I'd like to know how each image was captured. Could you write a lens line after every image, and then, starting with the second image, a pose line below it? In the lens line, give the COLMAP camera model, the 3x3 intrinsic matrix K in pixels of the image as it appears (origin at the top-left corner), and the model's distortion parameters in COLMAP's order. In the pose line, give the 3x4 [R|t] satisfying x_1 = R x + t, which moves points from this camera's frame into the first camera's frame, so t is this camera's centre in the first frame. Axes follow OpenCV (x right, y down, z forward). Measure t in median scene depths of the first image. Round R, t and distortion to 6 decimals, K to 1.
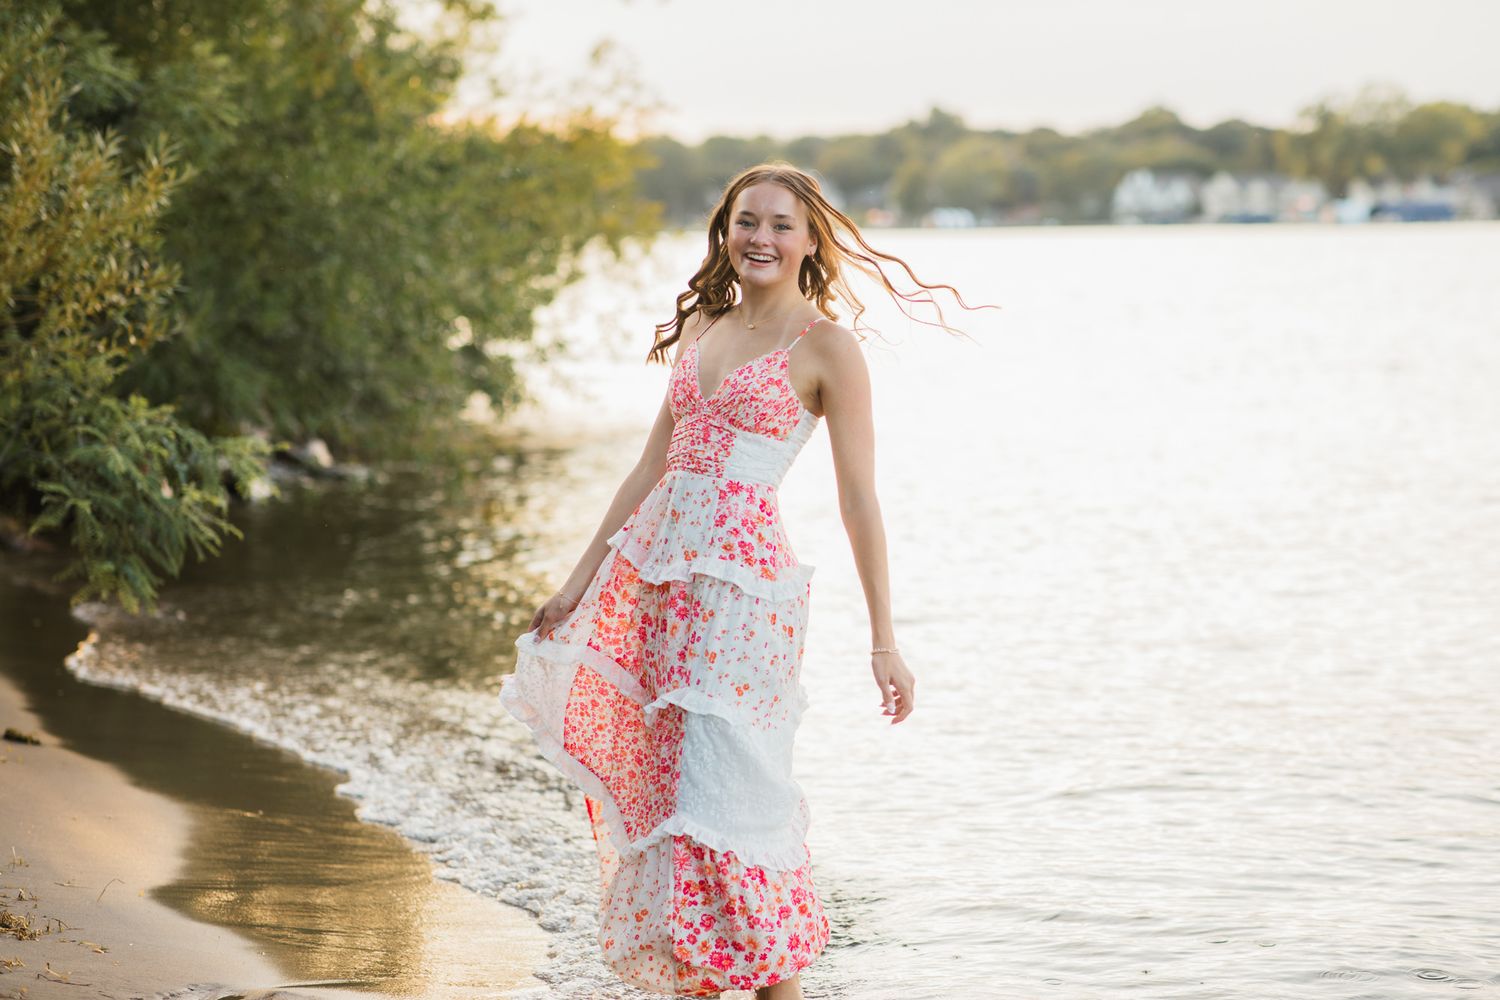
lens RADIAL K [[3396.6, 0, 750.0], [0, 3396.6, 500.0], [0, 0, 1]] dist [0.037336, -0.114884]
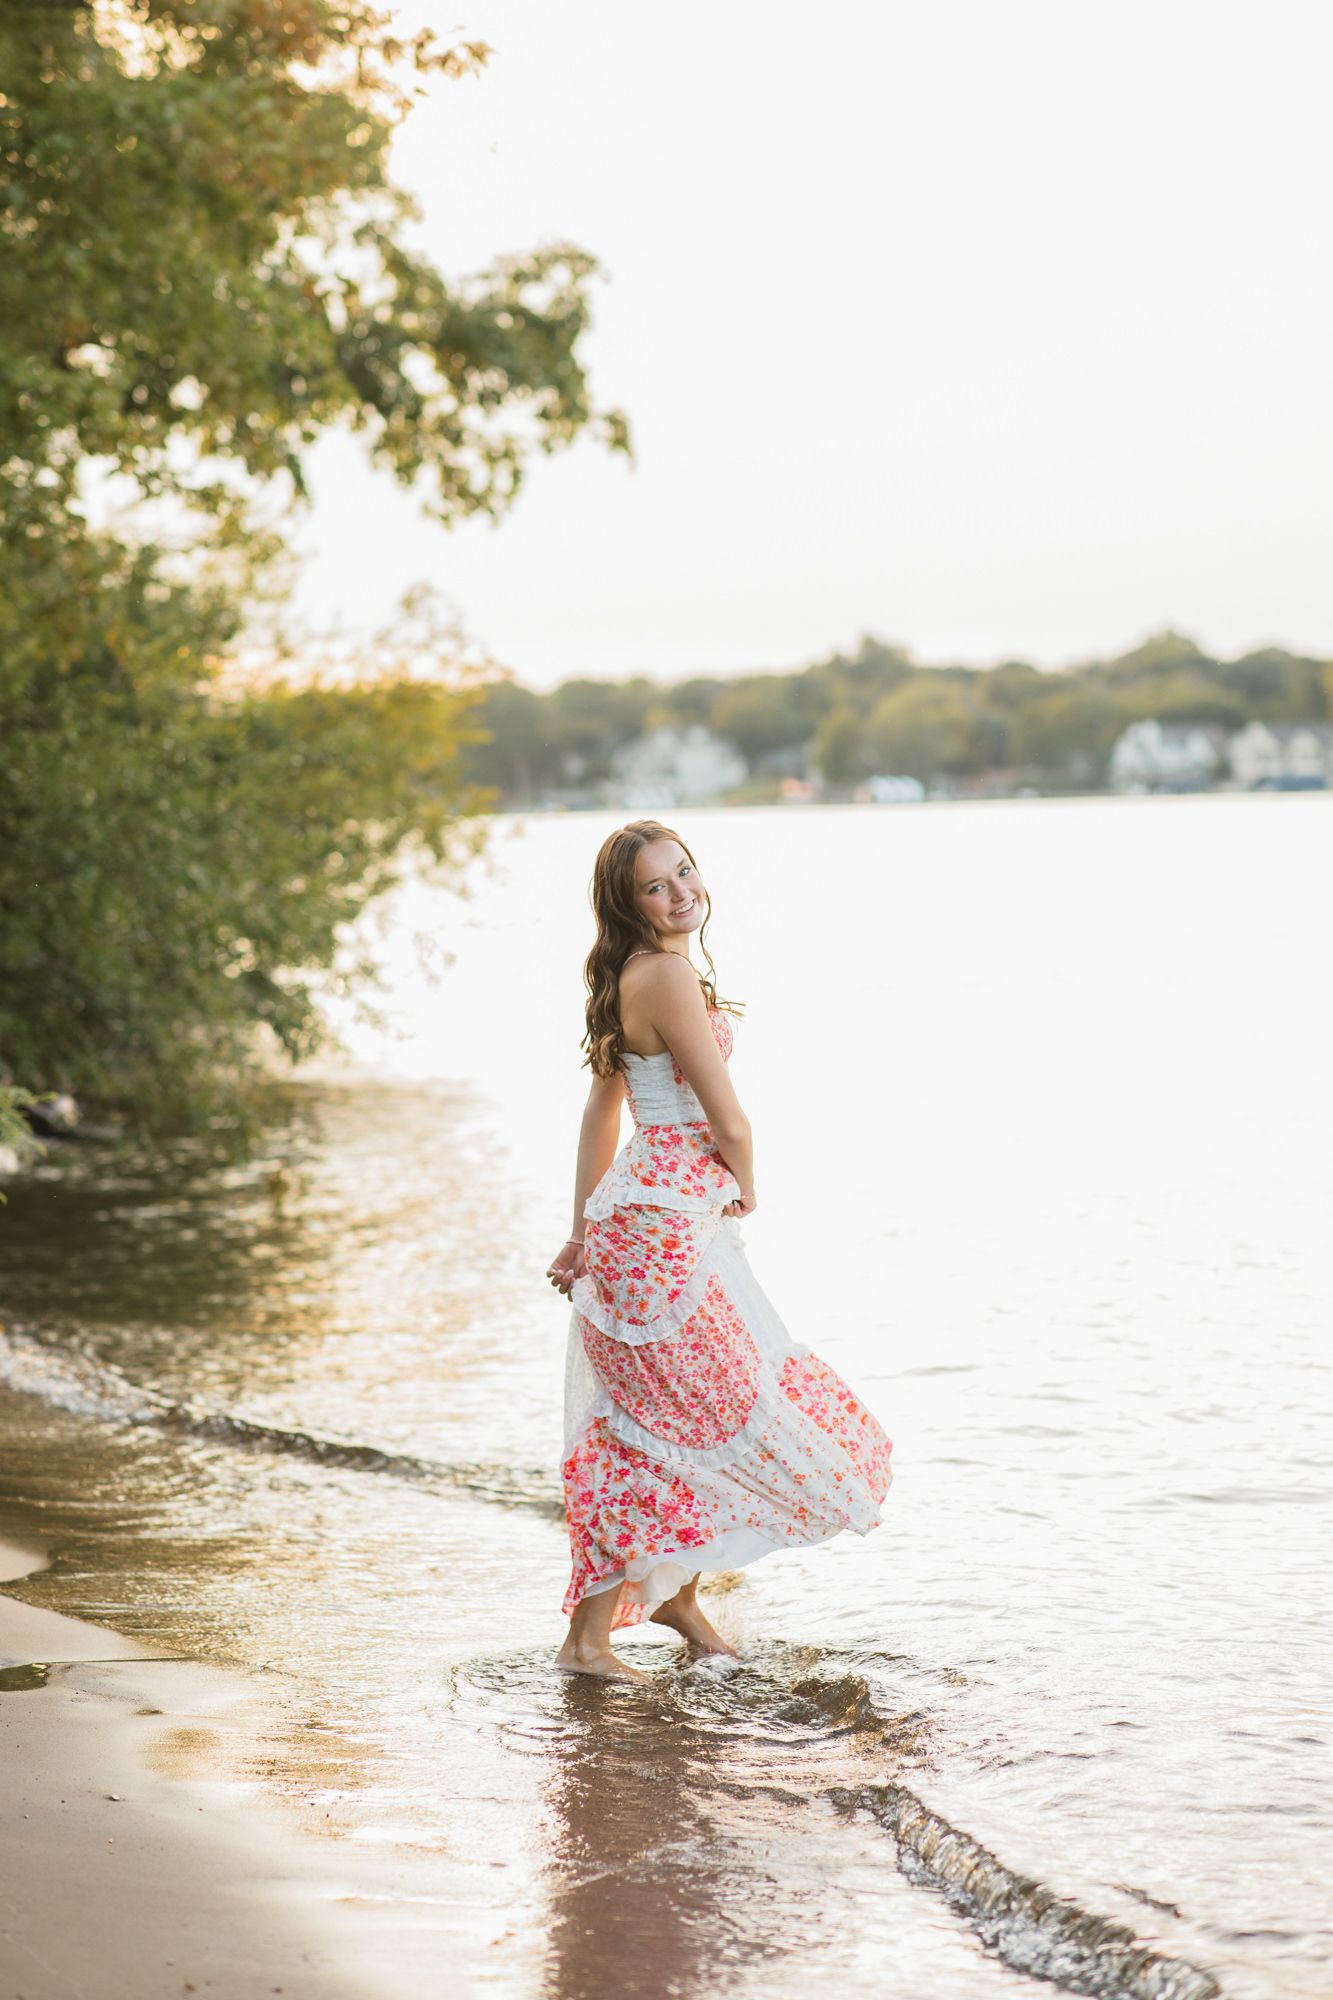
lens RADIAL K [[4622.0, 0, 666.5], [0, 4622.0, 1000.0], [0, 0, 1]] dist [0.064017, 0.380802]
pose [[0.999856, -0.014875, 0.008197, 0.007859], [0.015169, 0.999198, -0.037046, 0.003771], [-0.007639, 0.037165, 0.999280, -0.124722]]
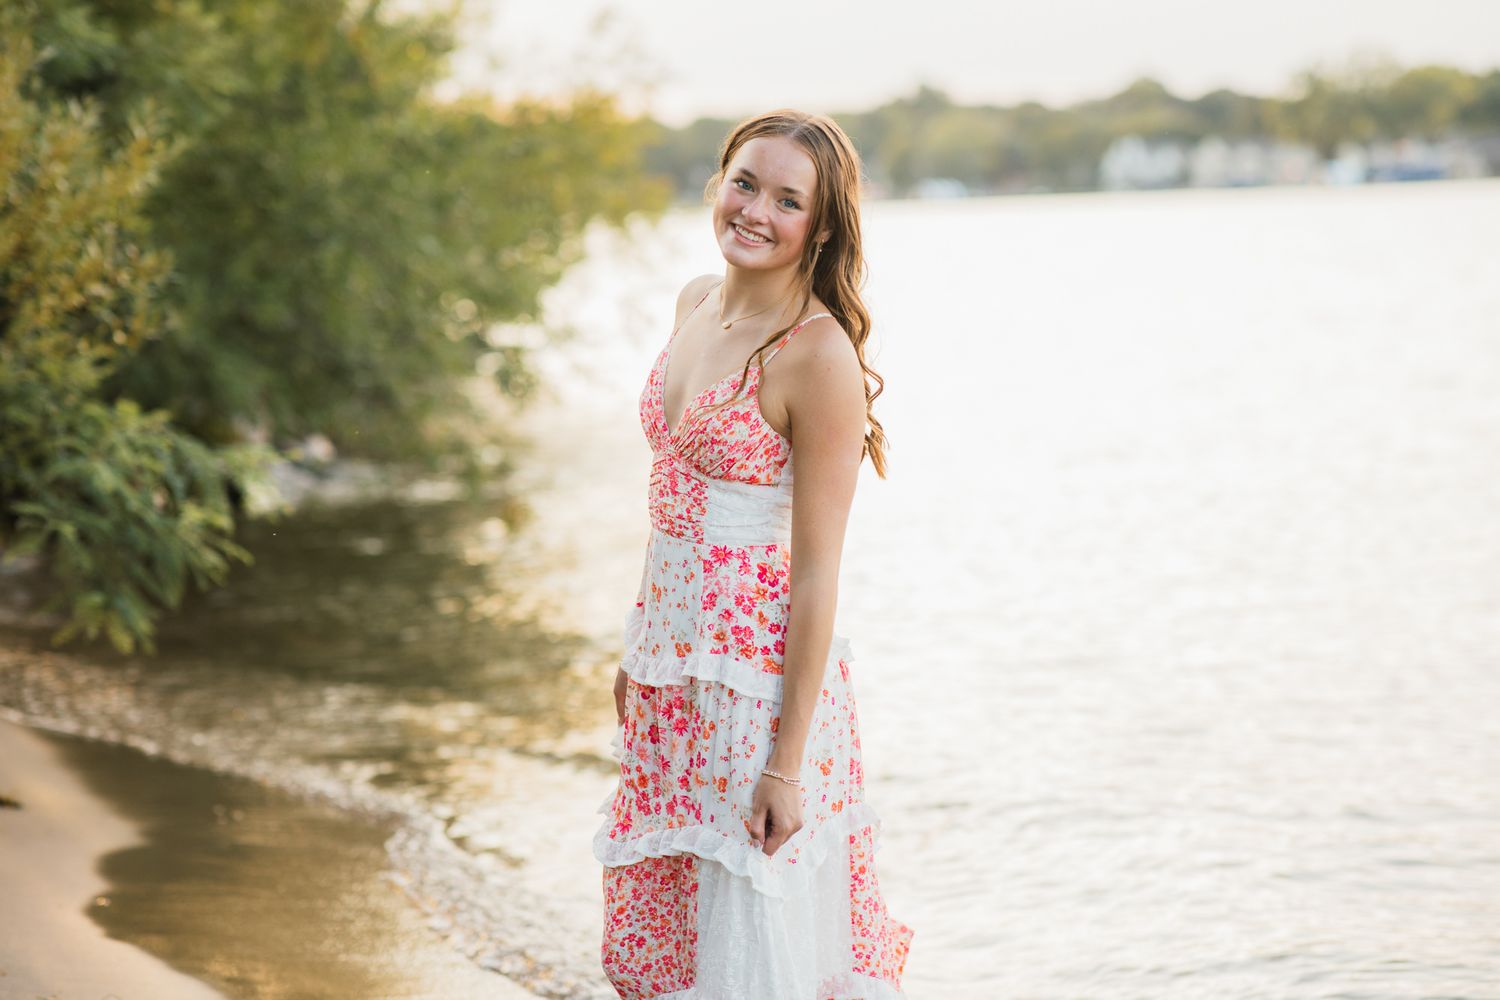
lens RADIAL K [[3396.6, 0, 750.0], [0, 3396.6, 500.0], [0, 0, 1]] dist [0.037336, -0.114884]
pose [[0.999766, -0.021392, 0.003078, -0.014610], [0.021372, 0.999752, 0.006221, -0.004644], [-0.003211, -0.006154, 0.999976, 0.079535]]
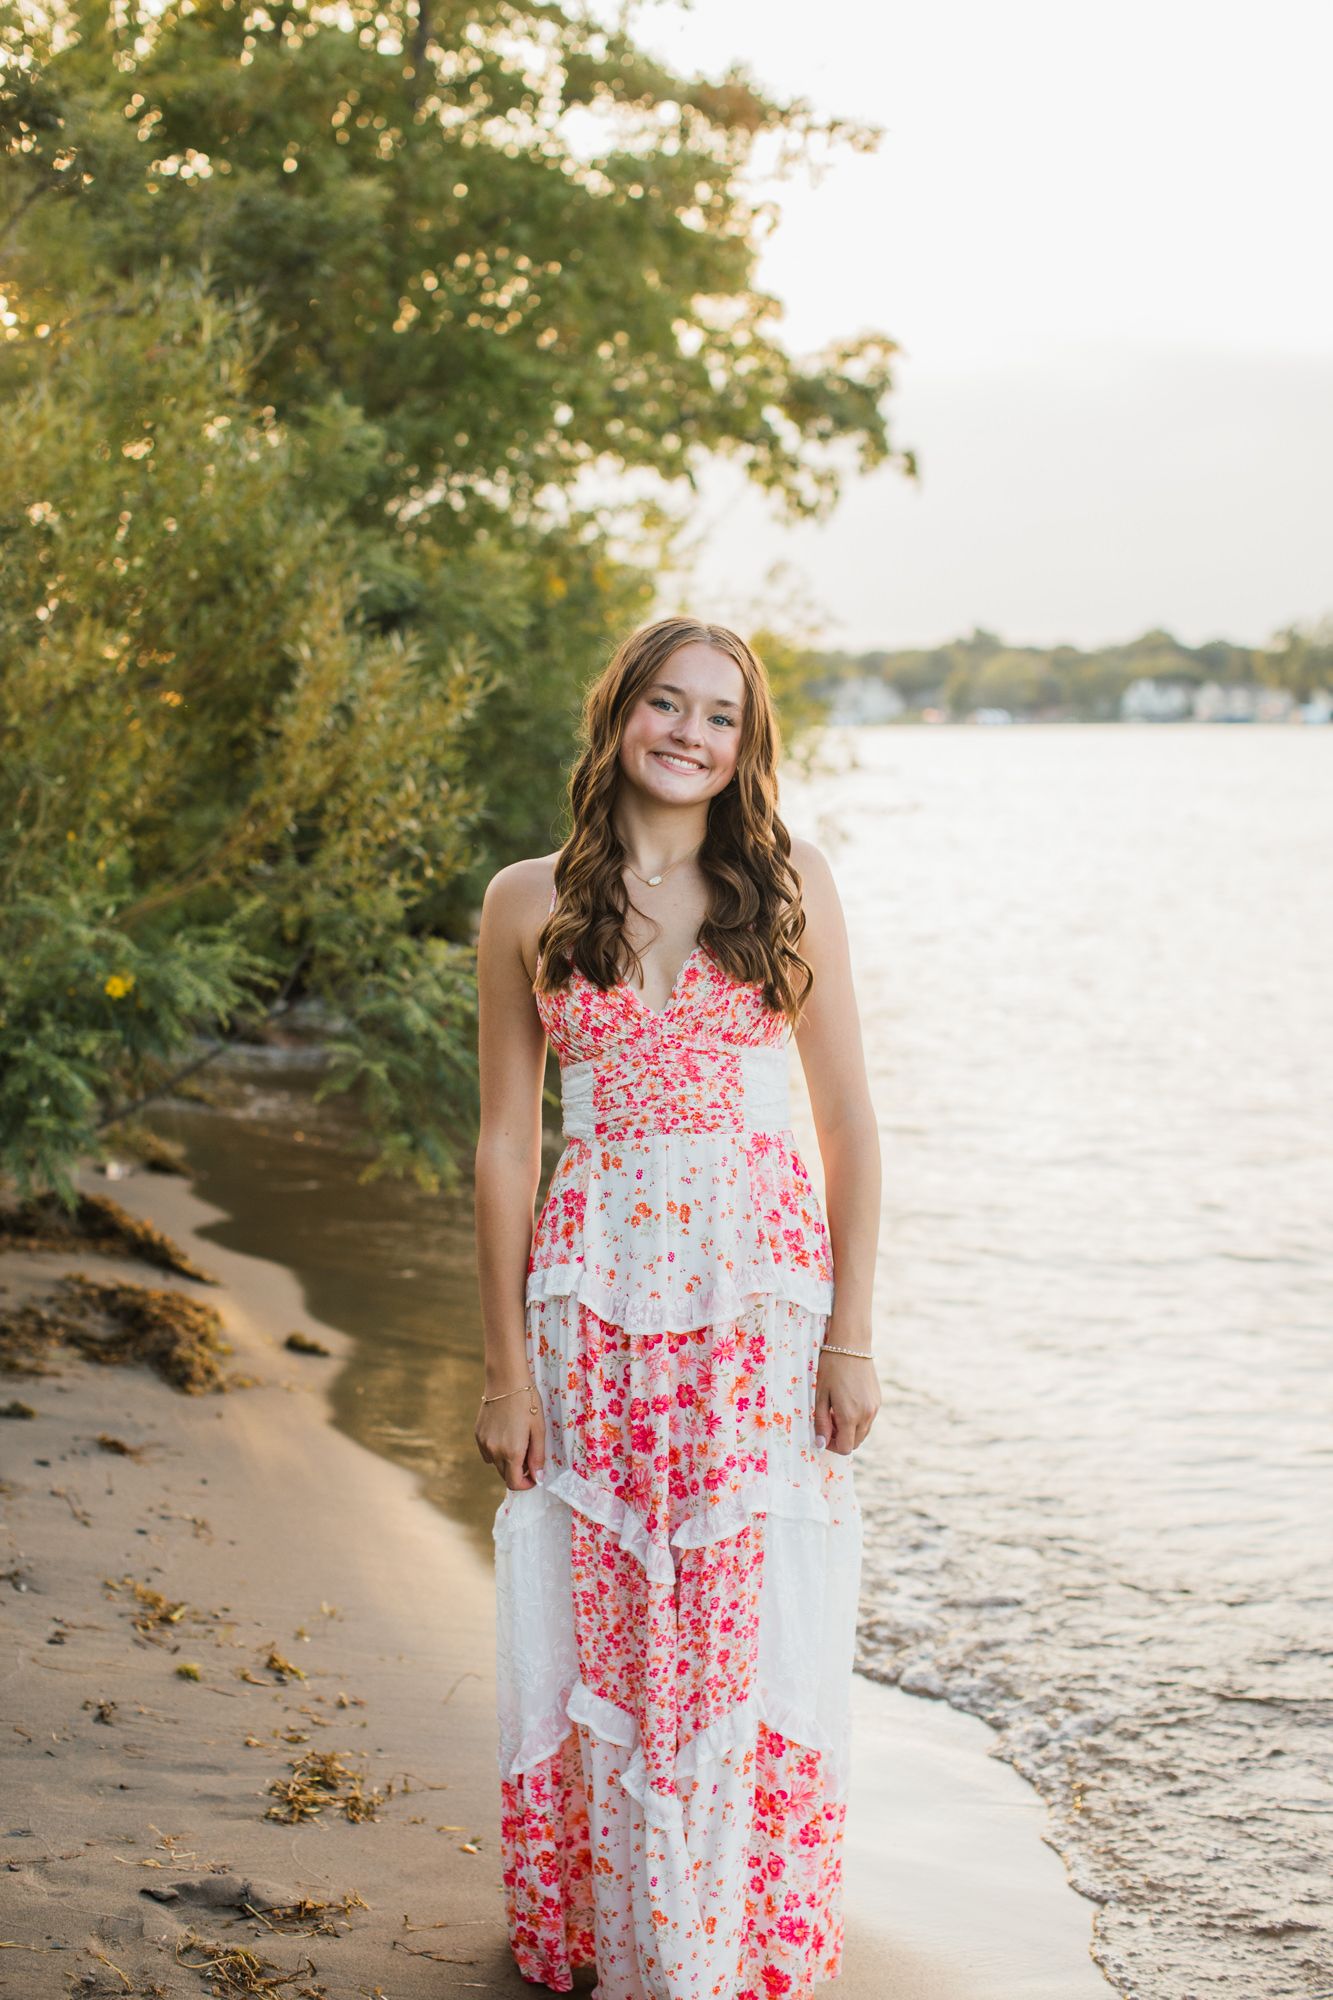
lens RADIAL K [[2673.8, 0, 666.5], [0, 2673.8, 1000.0], [0, 0, 1]] dist [-0.098387, 0.030953]
pose [[0.998426, 0.011970, -0.054796, -0.052886], [-0.010665, 0.999654, 0.024036, -0.020027], [0.055064, -0.023414, 0.998208, 0.203293]]
